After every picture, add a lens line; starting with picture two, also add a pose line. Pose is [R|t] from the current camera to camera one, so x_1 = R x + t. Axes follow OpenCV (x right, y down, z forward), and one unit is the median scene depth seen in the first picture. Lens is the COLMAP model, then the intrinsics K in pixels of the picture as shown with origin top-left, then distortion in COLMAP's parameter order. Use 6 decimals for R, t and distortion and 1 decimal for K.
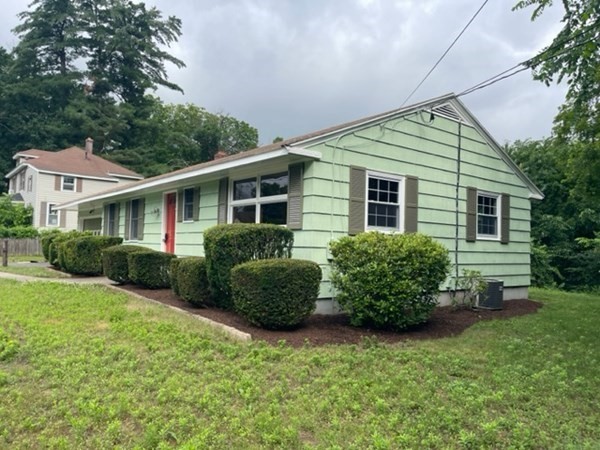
lens RADIAL K [[449.6, 0, 302.0], [0, 449.6, 224.3], [0, 0, 1]] dist [0.085294, -0.105361]
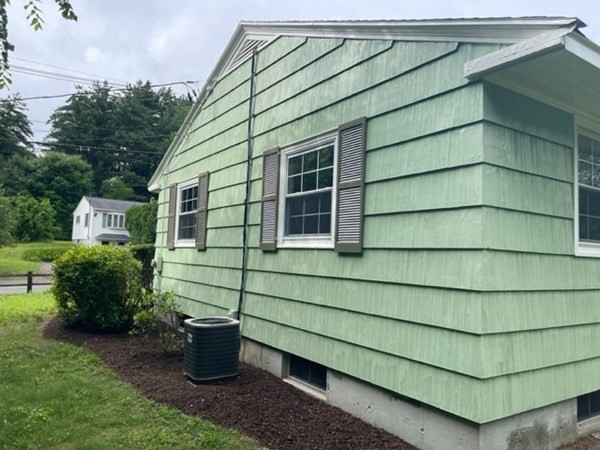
lens RADIAL K [[449.6, 0, 302.0], [0, 449.6, 224.3], [0, 0, 1]] dist [0.085294, -0.105361]
pose [[-0.092305, -0.086883, -0.991933, 0.882315], [0.024864, 0.995674, -0.089525, 0.053143], [0.995420, -0.032927, -0.089745, 1.073526]]
